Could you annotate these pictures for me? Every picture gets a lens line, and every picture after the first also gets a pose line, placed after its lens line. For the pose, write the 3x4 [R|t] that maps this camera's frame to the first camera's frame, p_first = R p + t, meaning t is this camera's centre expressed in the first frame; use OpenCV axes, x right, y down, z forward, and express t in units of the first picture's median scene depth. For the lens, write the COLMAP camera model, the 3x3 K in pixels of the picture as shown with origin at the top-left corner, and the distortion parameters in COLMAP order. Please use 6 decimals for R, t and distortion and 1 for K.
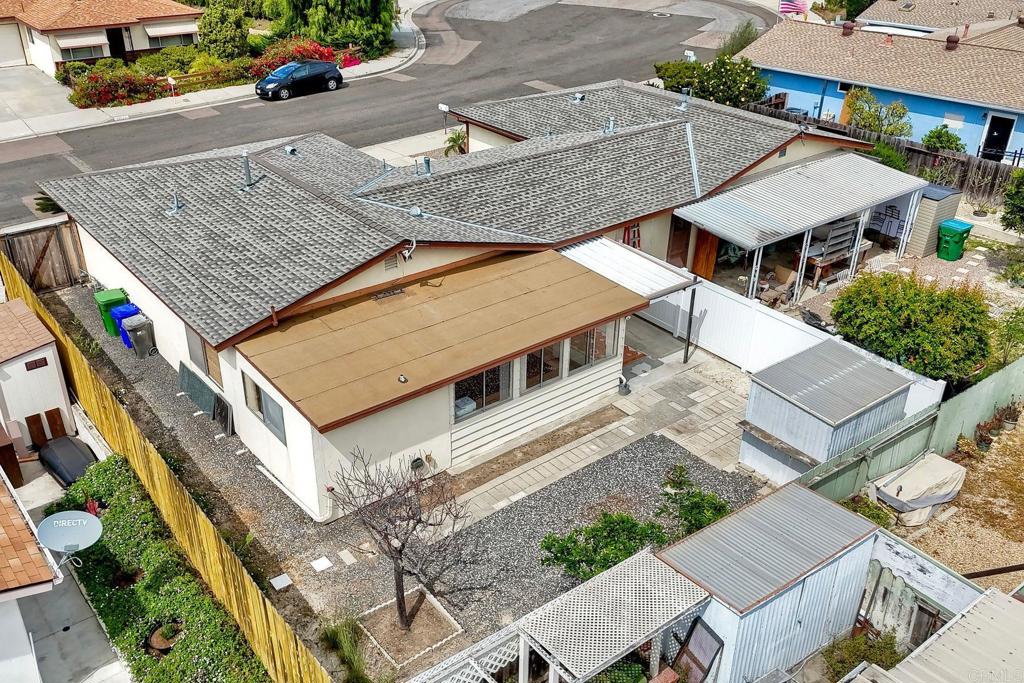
lens RADIAL K [[934.1, 0, 513.0], [0, 934.1, 342.6], [0, 0, 1]] dist [0.045613, 0.000000]
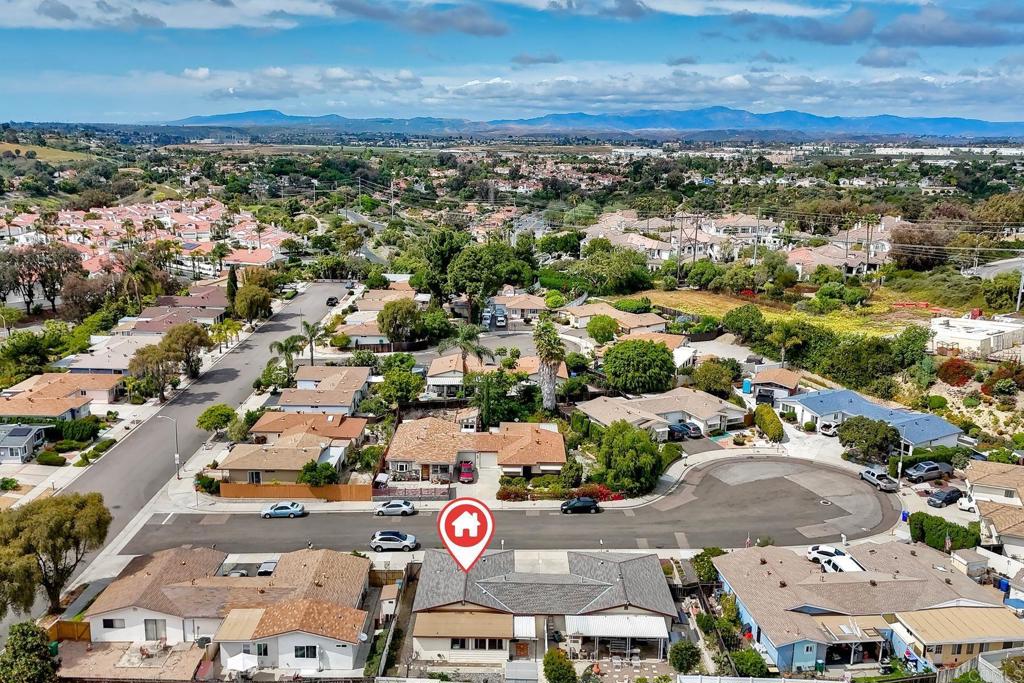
lens RADIAL K [[934.1, 0, 505.8], [0, 934.1, 332.1], [0, 0, 1]] dist [0.045613, 0.000000]
pose [[0.768554, 0.135393, -0.625294, 1.213795], [-0.301999, 0.938388, -0.168003, -0.290407], [0.564022, 0.317958, 0.762091, -1.180869]]
